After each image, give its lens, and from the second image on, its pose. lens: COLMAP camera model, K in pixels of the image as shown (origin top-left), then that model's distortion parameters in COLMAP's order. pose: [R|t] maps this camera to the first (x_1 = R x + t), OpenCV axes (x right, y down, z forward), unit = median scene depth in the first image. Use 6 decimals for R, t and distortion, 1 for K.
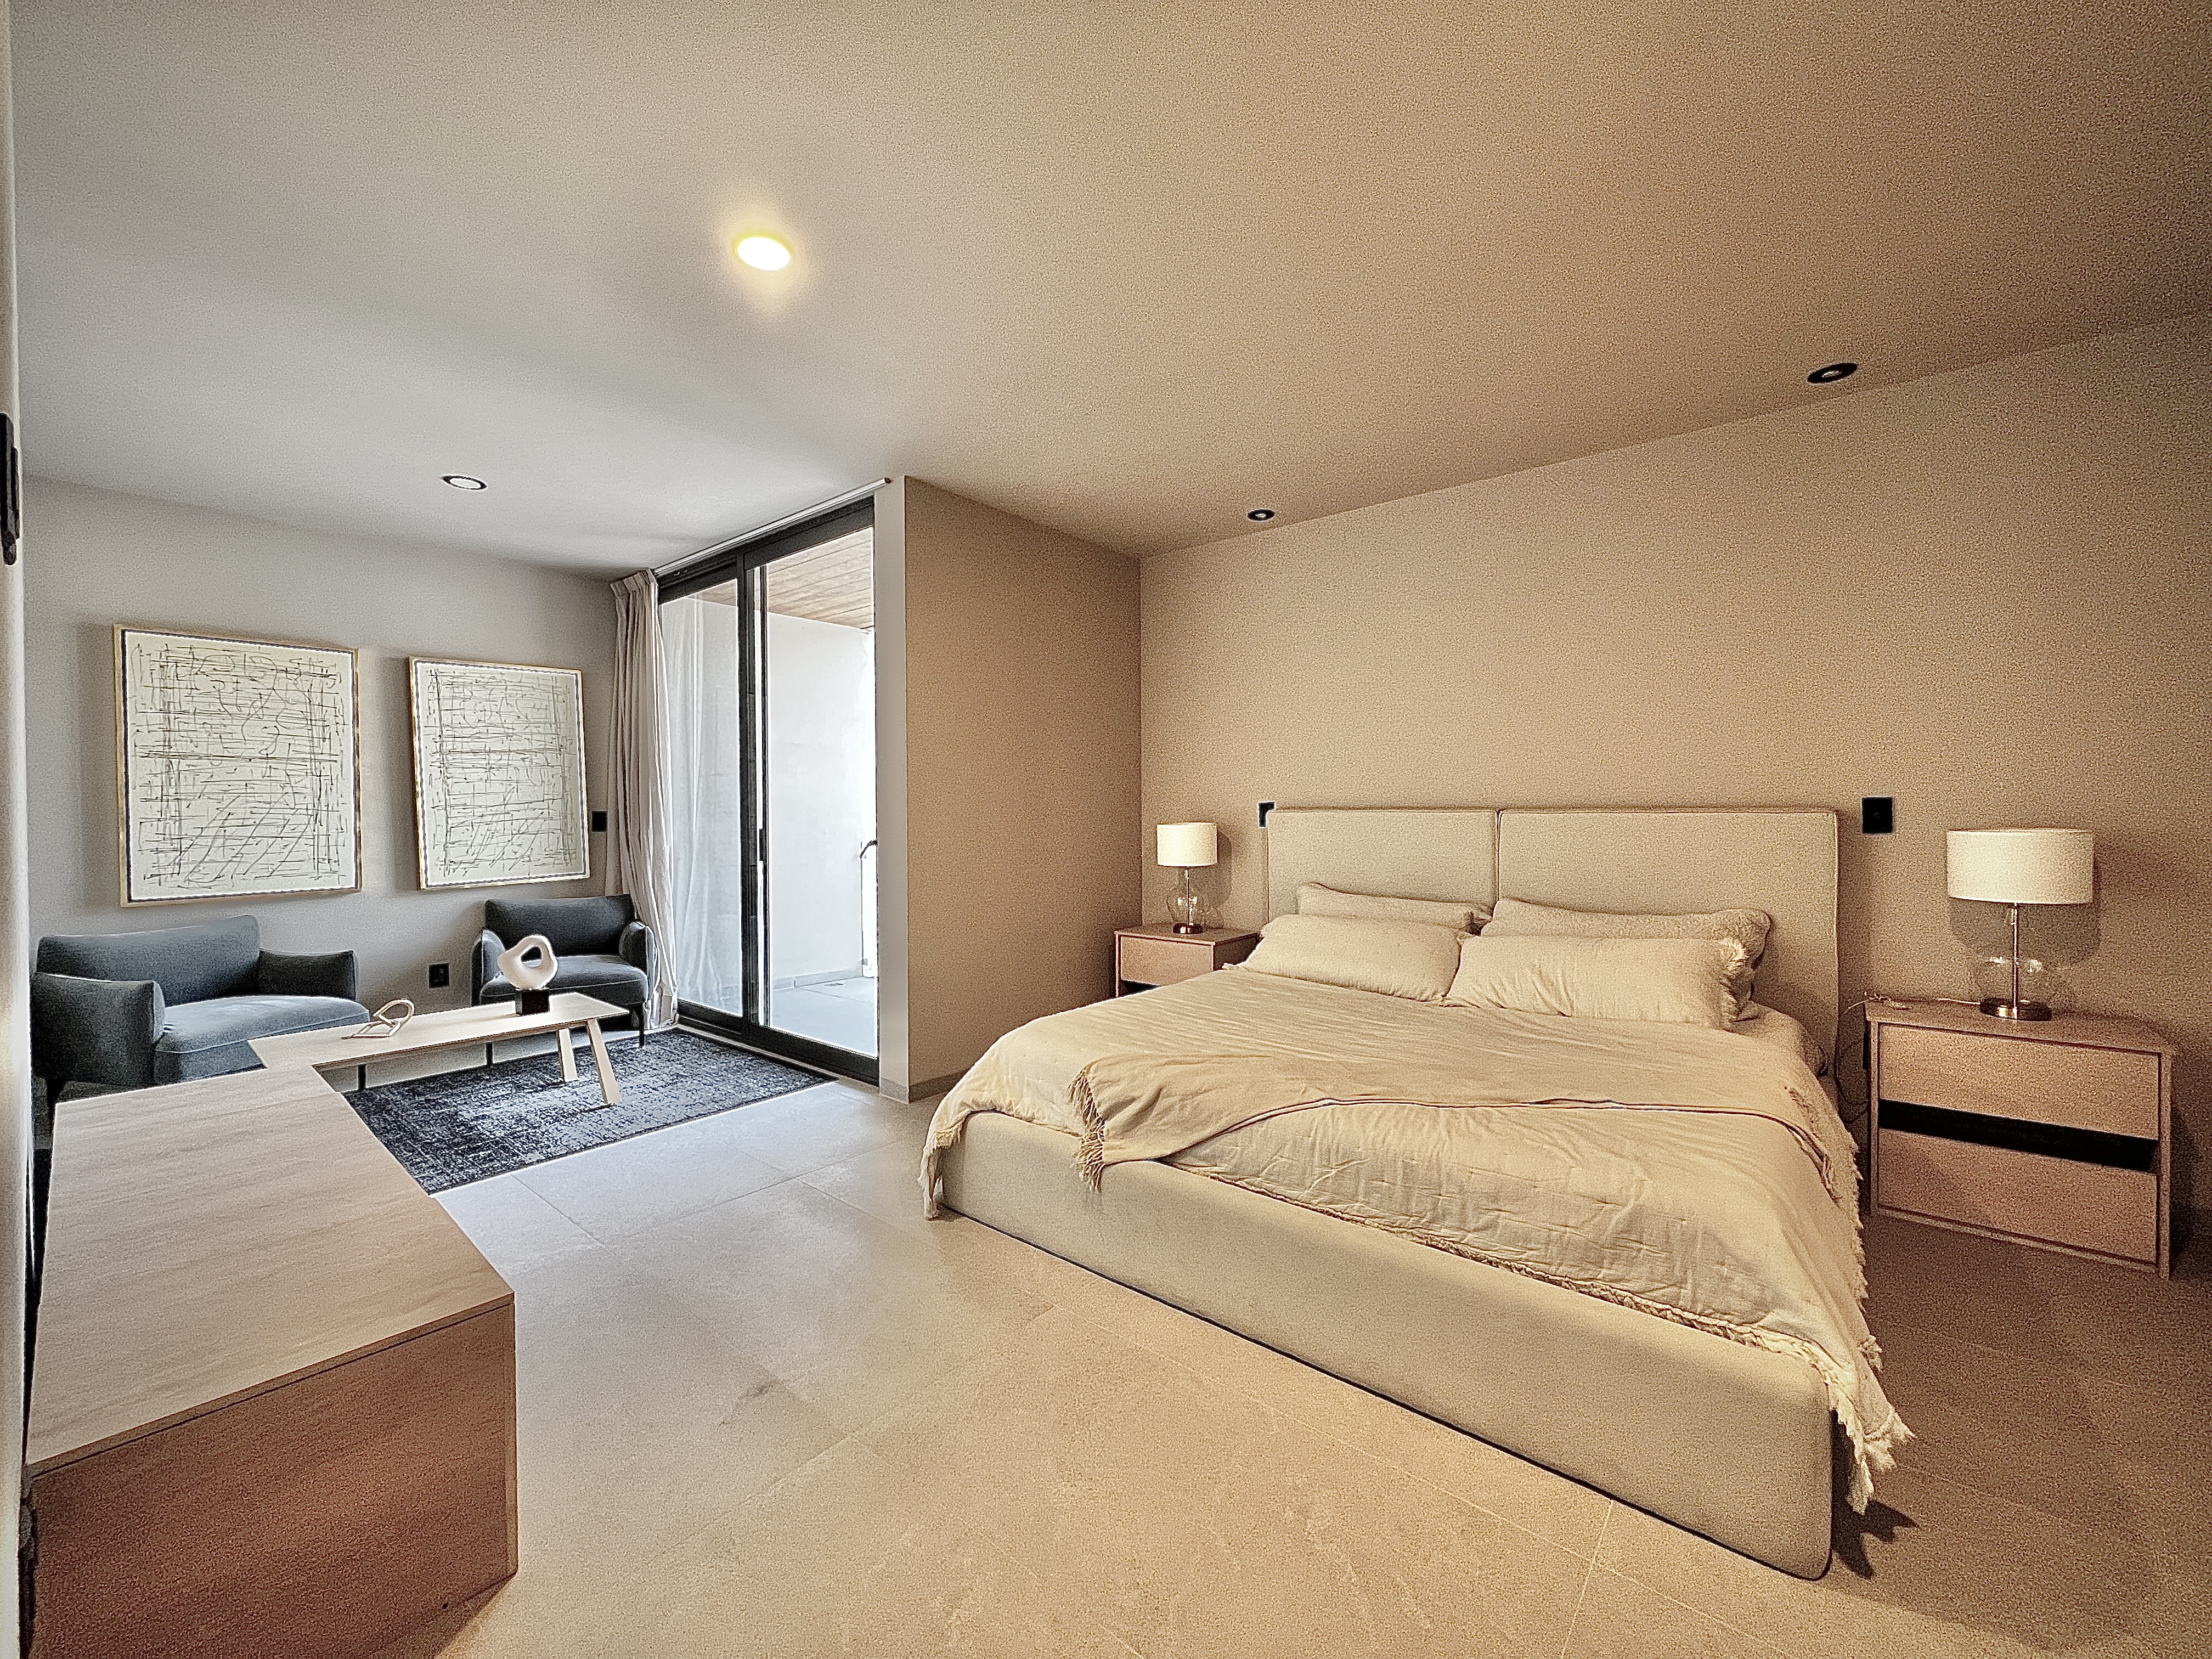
lens RADIAL K [[882.9, 0, 1102.8], [0, 882.9, 822.3], [0, 0, 1]] dist [-0.002999, 0.001190]
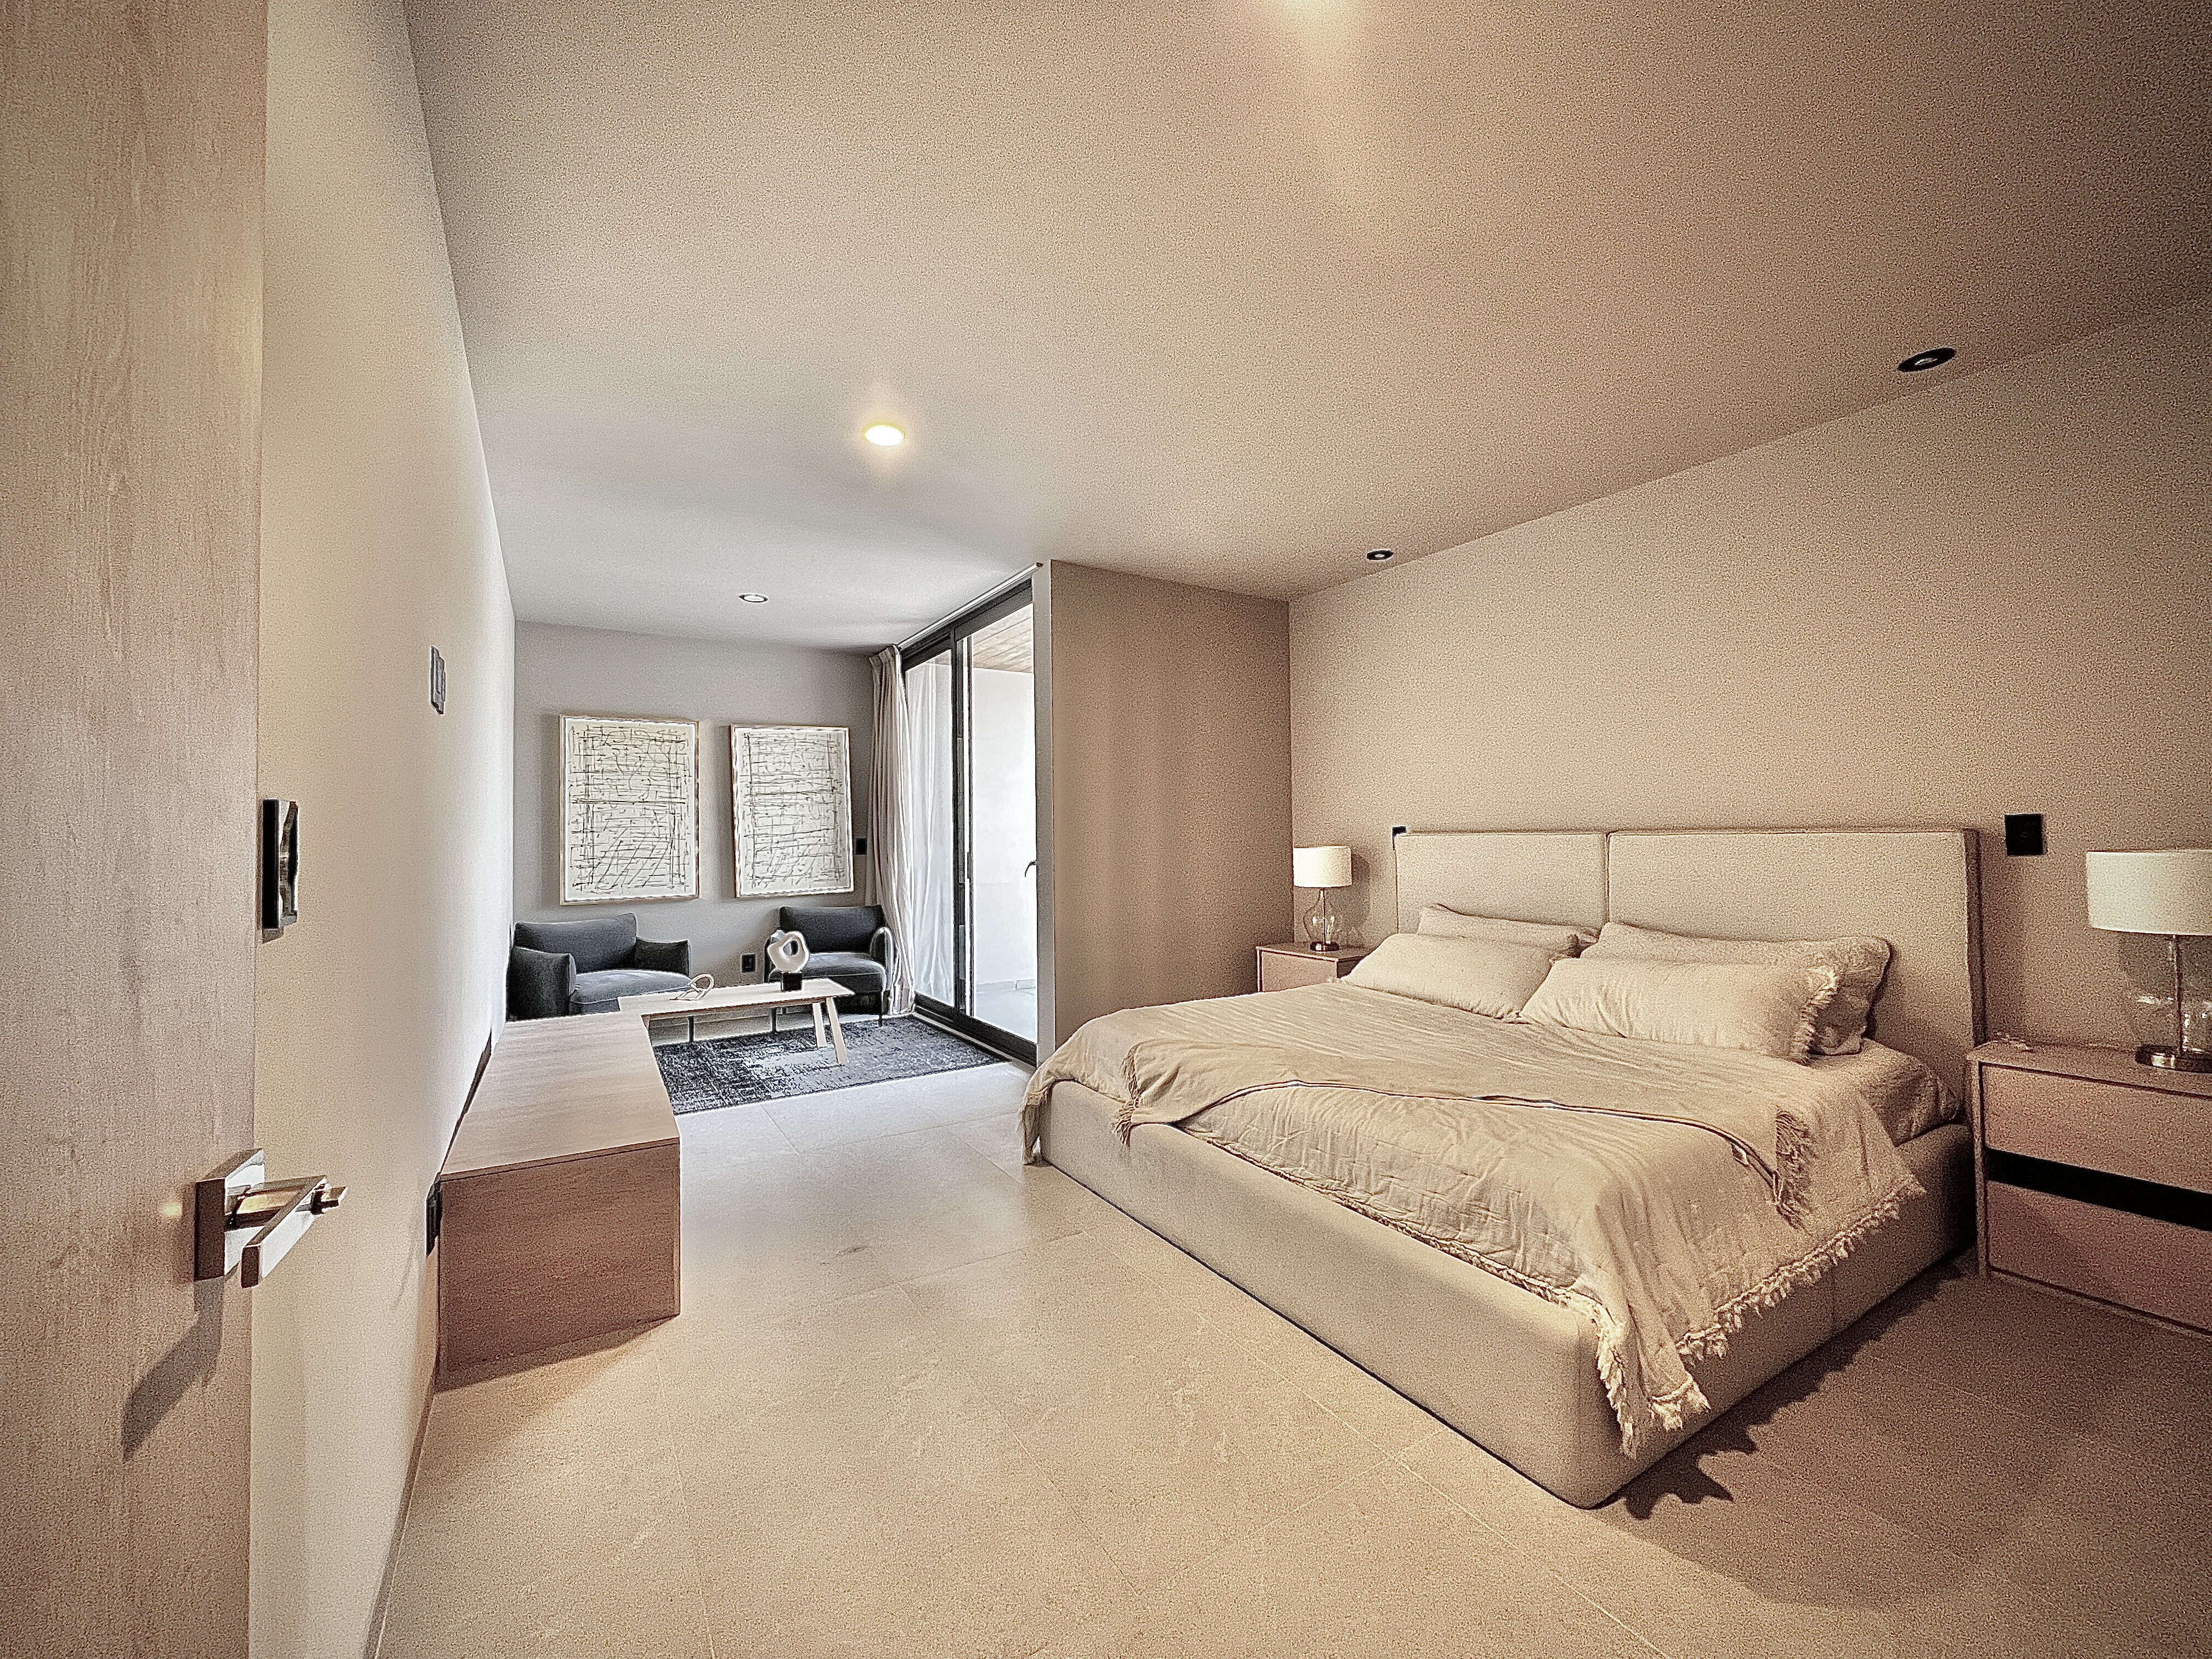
lens RADIAL K [[882.9, 0, 1110.1], [0, 882.9, 827.3], [0, 0, 1]] dist [-0.002999, 0.001190]
pose [[0.948324, -0.009075, -0.317174, 0.260948], [0.001262, 0.999691, -0.024830, 0.004944], [0.317302, 0.023147, 0.948042, -0.125848]]
